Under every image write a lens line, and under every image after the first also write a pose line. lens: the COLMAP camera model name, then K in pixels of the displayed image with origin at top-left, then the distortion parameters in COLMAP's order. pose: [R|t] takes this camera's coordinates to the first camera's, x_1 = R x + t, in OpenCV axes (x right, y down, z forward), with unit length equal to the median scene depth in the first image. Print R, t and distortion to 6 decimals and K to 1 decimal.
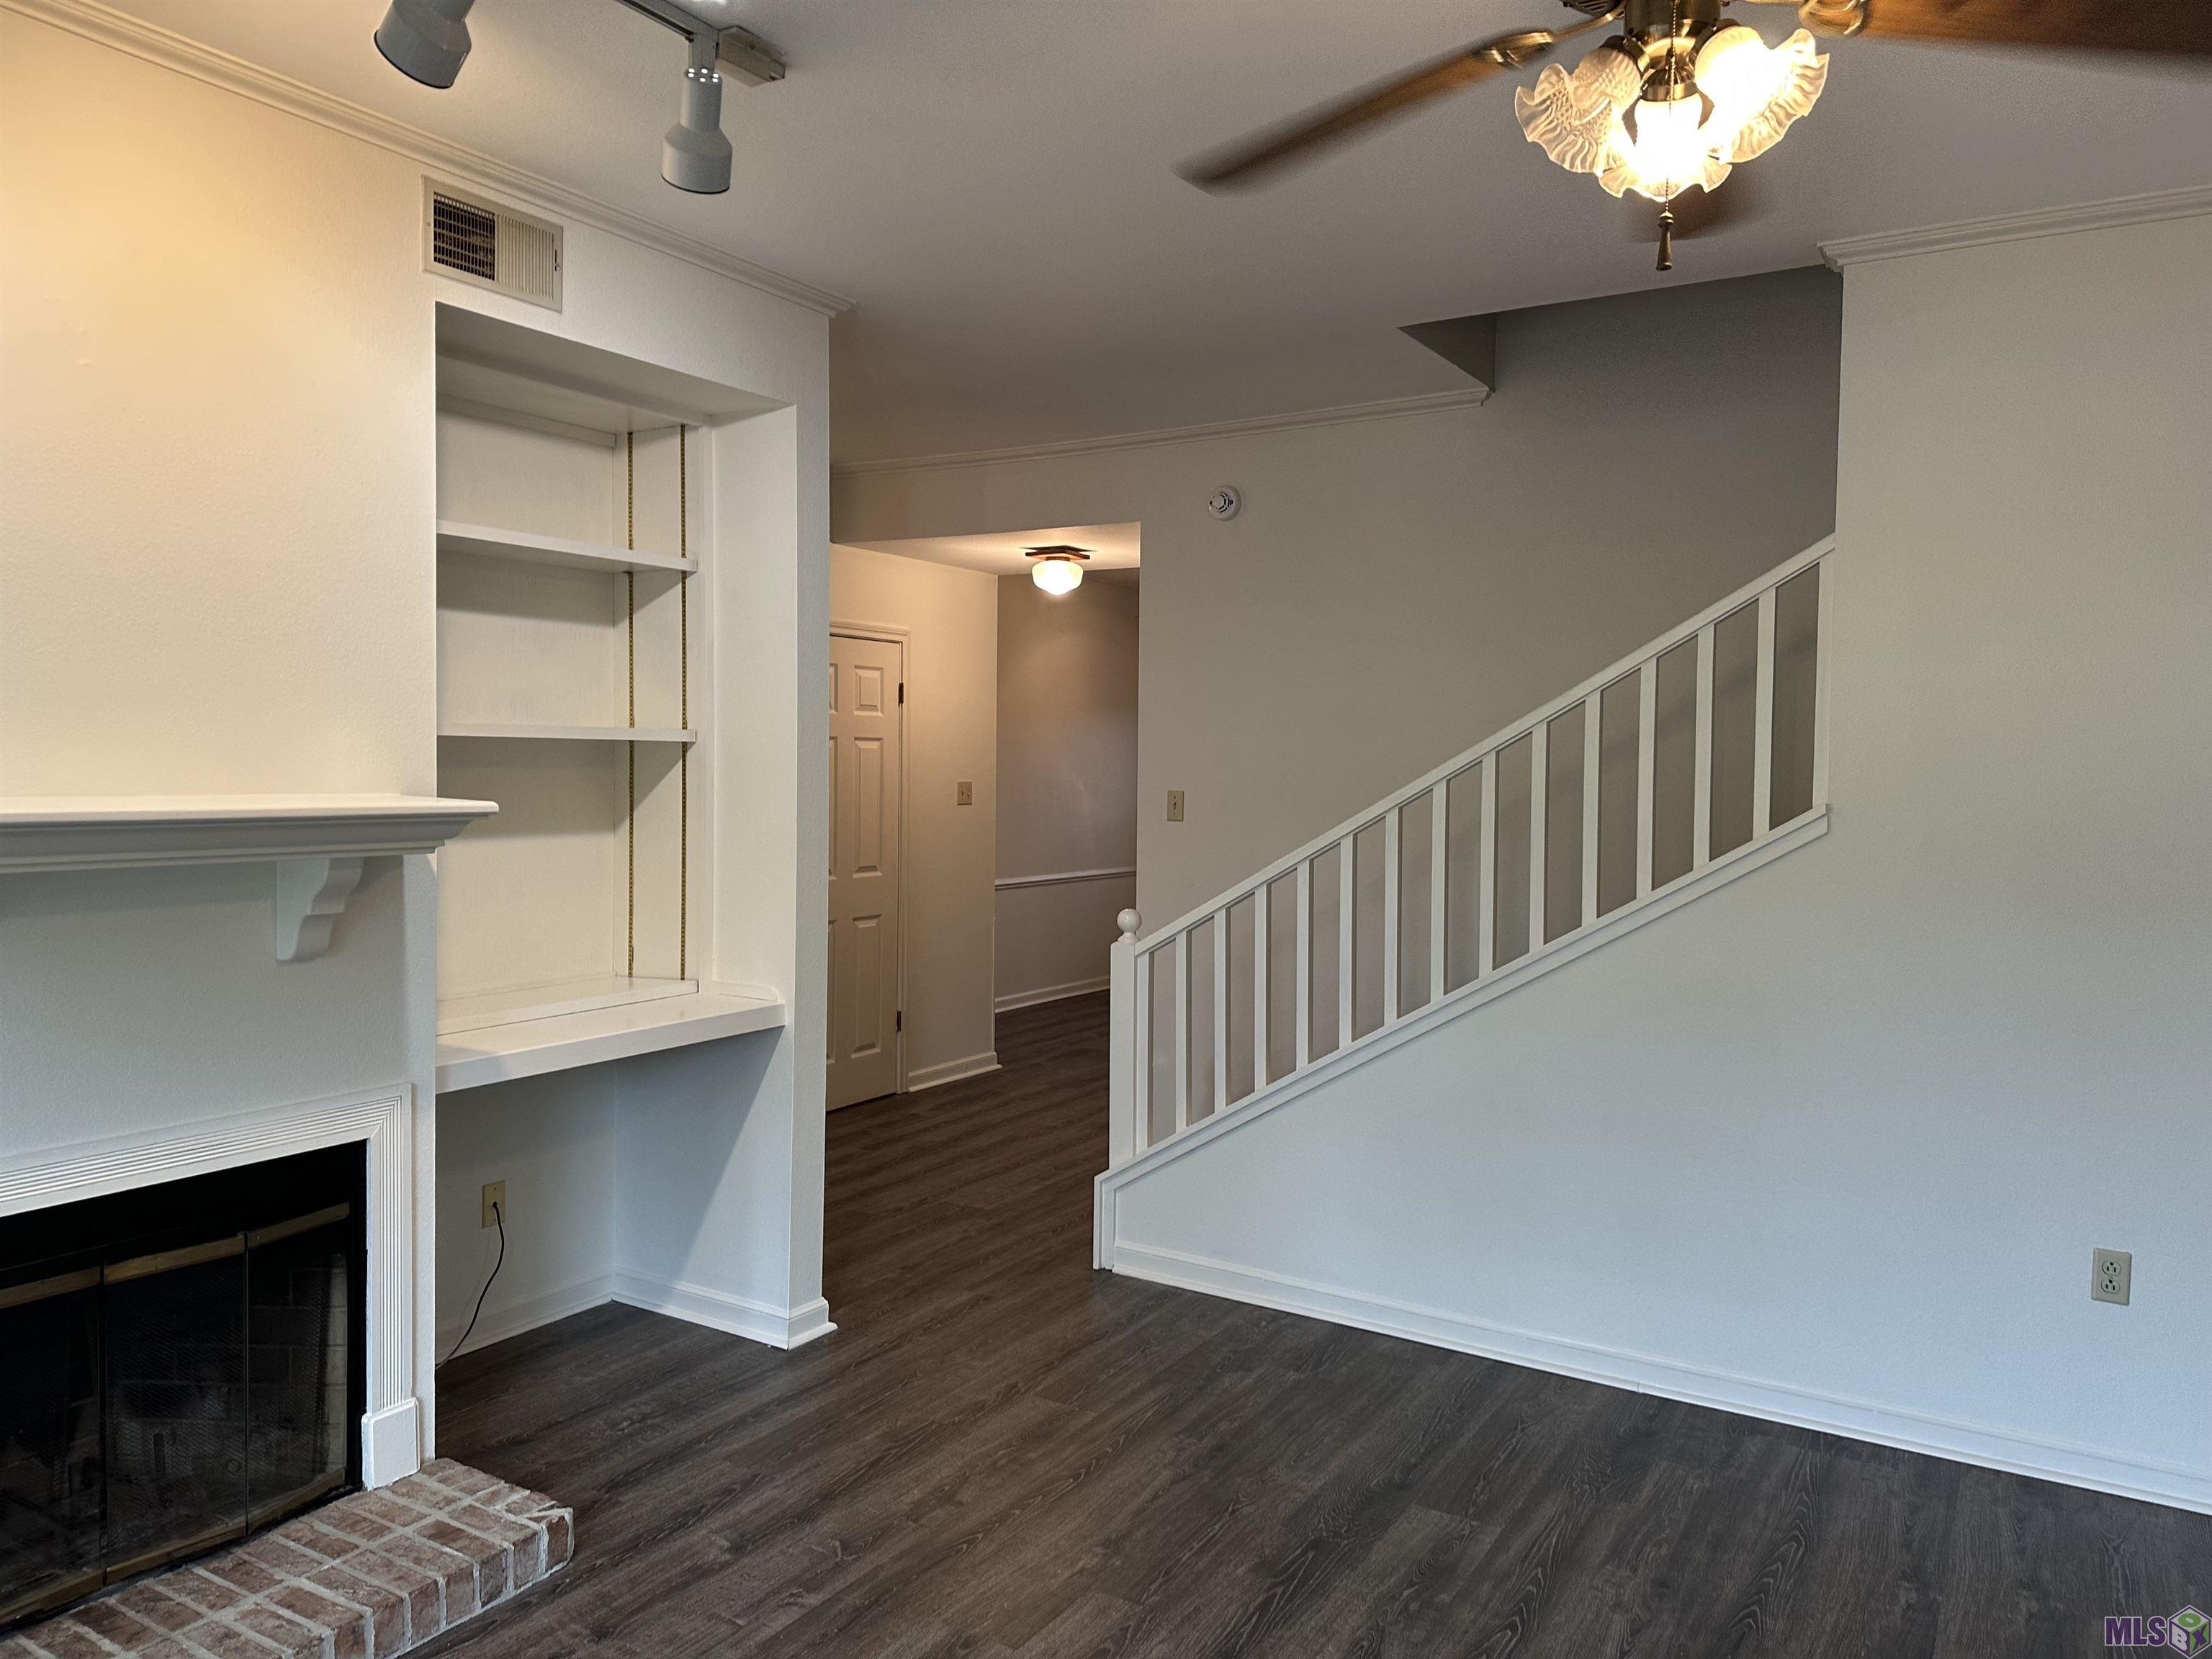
lens RADIAL K [[1545.3, 0, 1092.7], [0, 1545.3, 813.1], [0, 0, 1]] dist [0.072545, -0.076505]
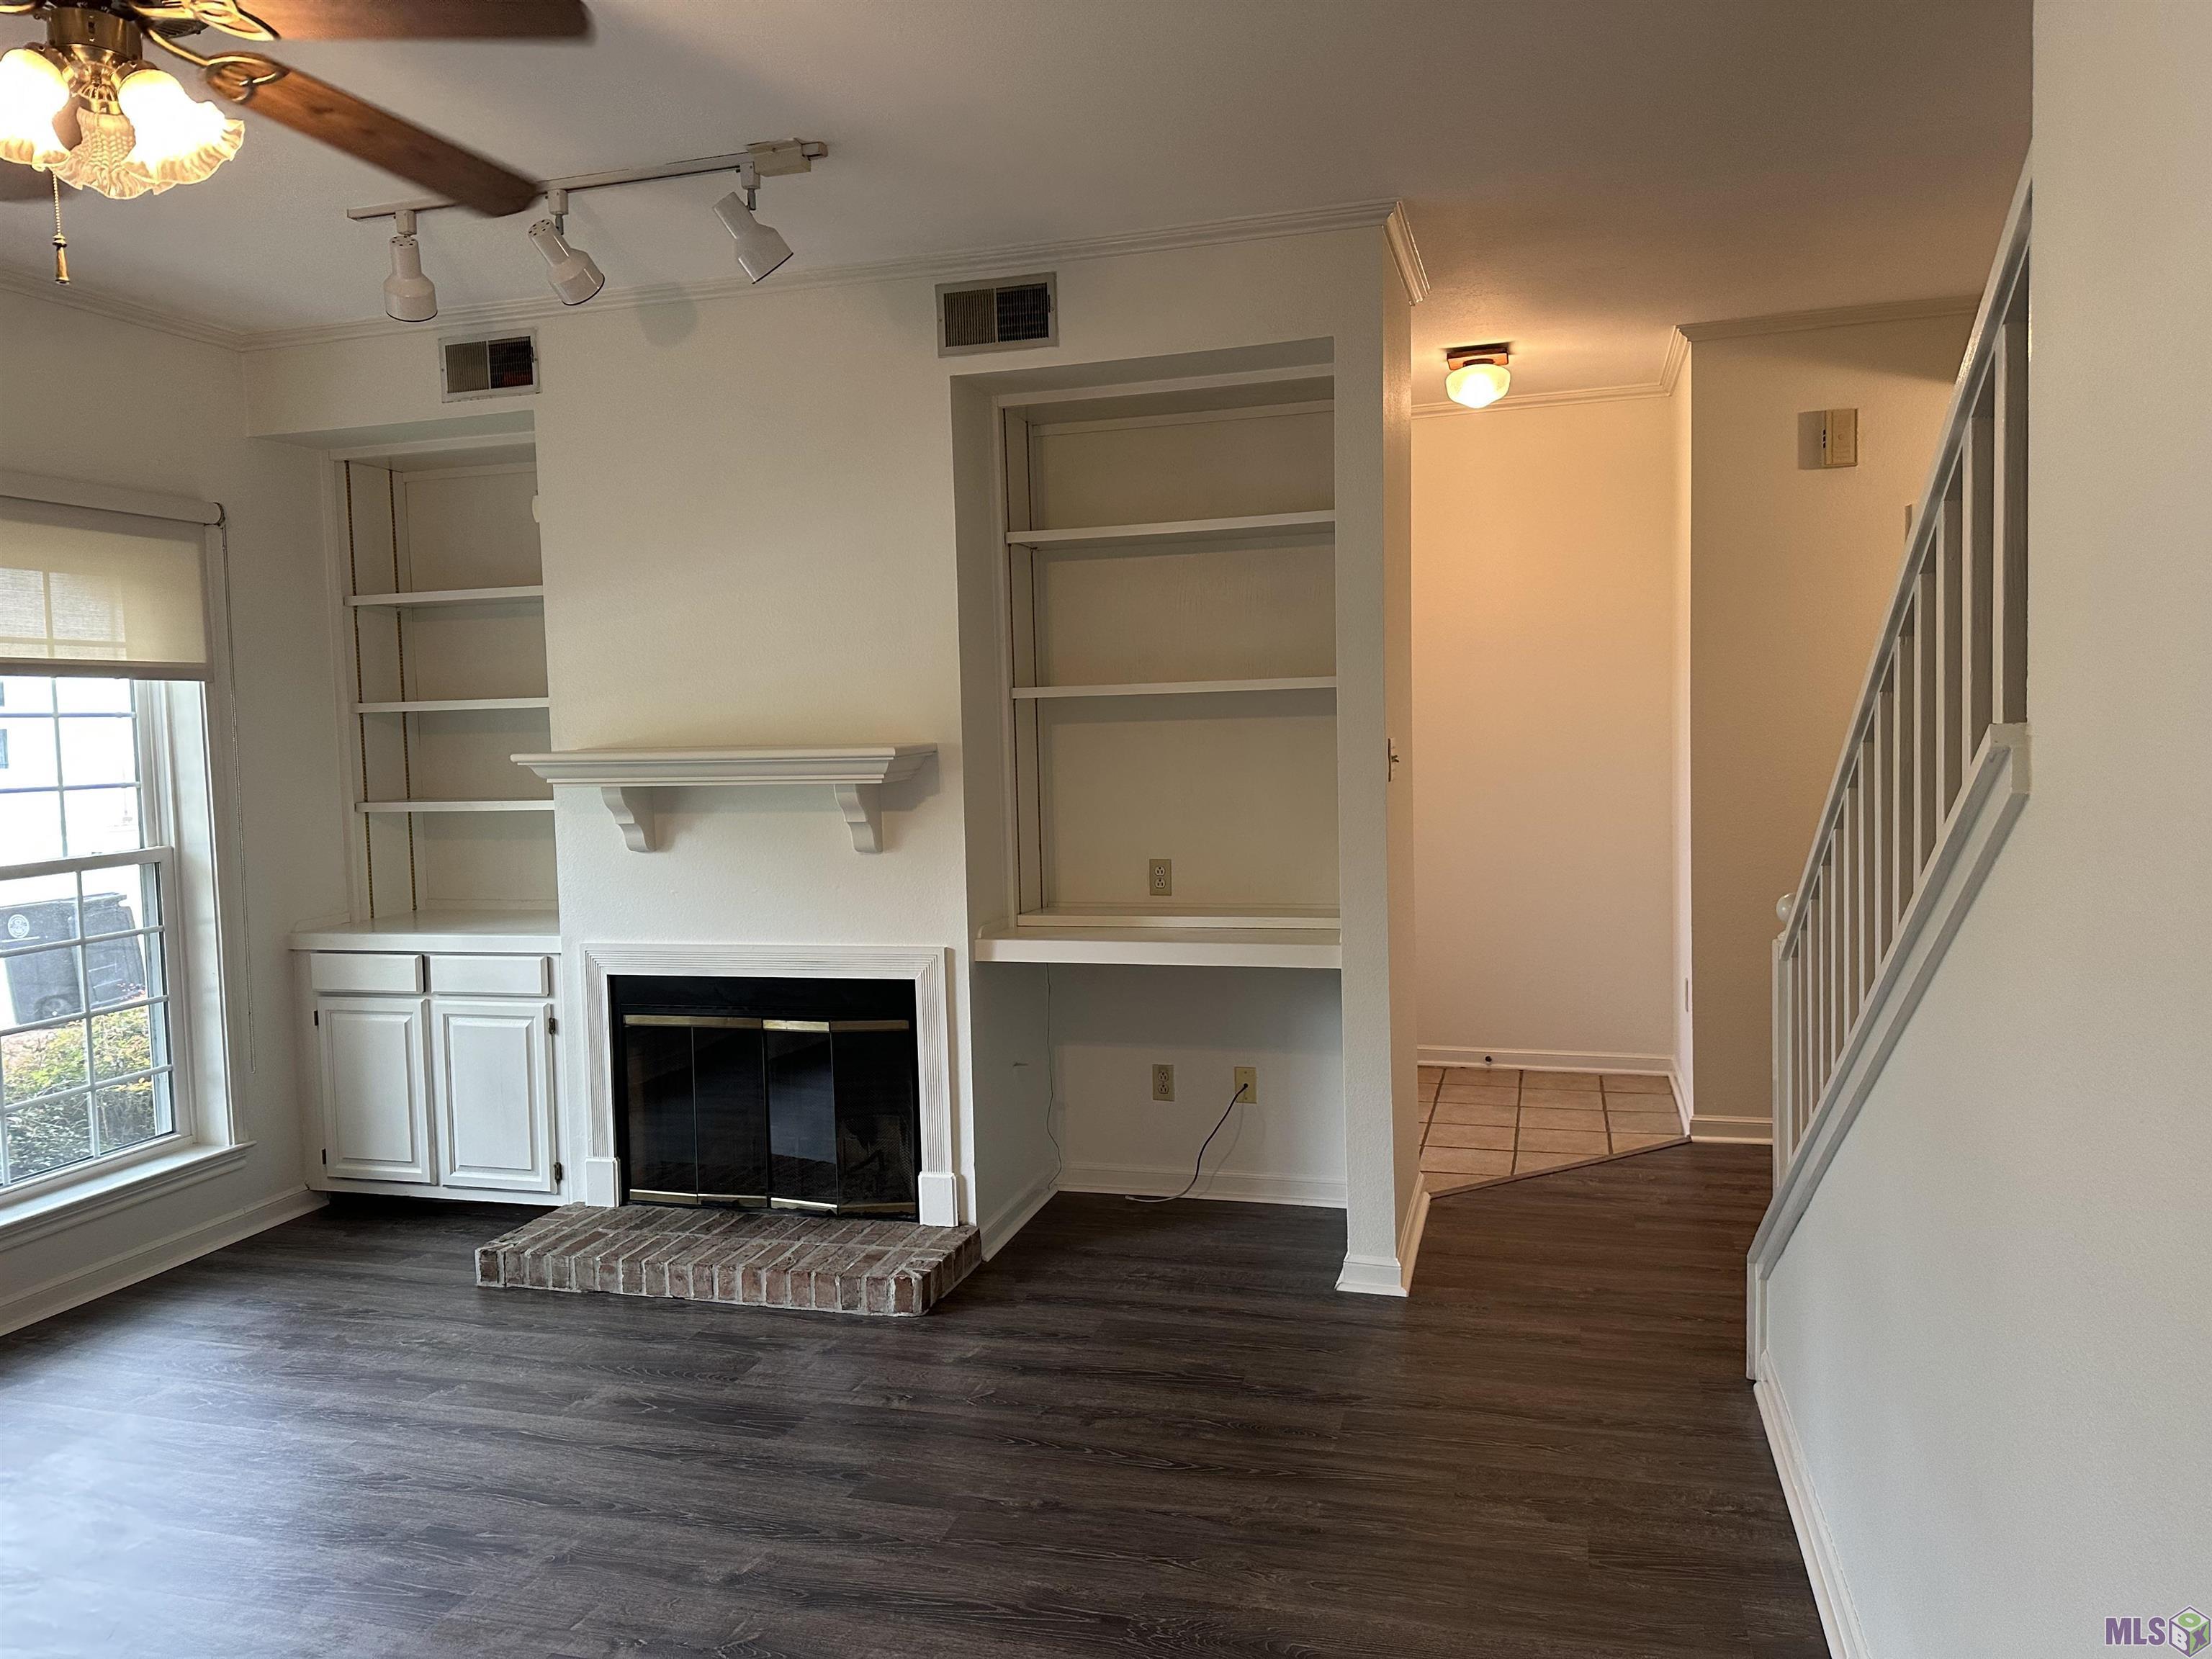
lens RADIAL K [[1549.8, 0, 1107.6], [0, 1549.8, 814.5], [0, 0, 1]] dist [0.173263, -0.278624]
pose [[0.289064, 0.042775, -0.956354, 0.889609], [-0.003533, 0.999042, 0.043617, -0.007614], [0.957303, -0.009230, 0.288939, 0.702341]]
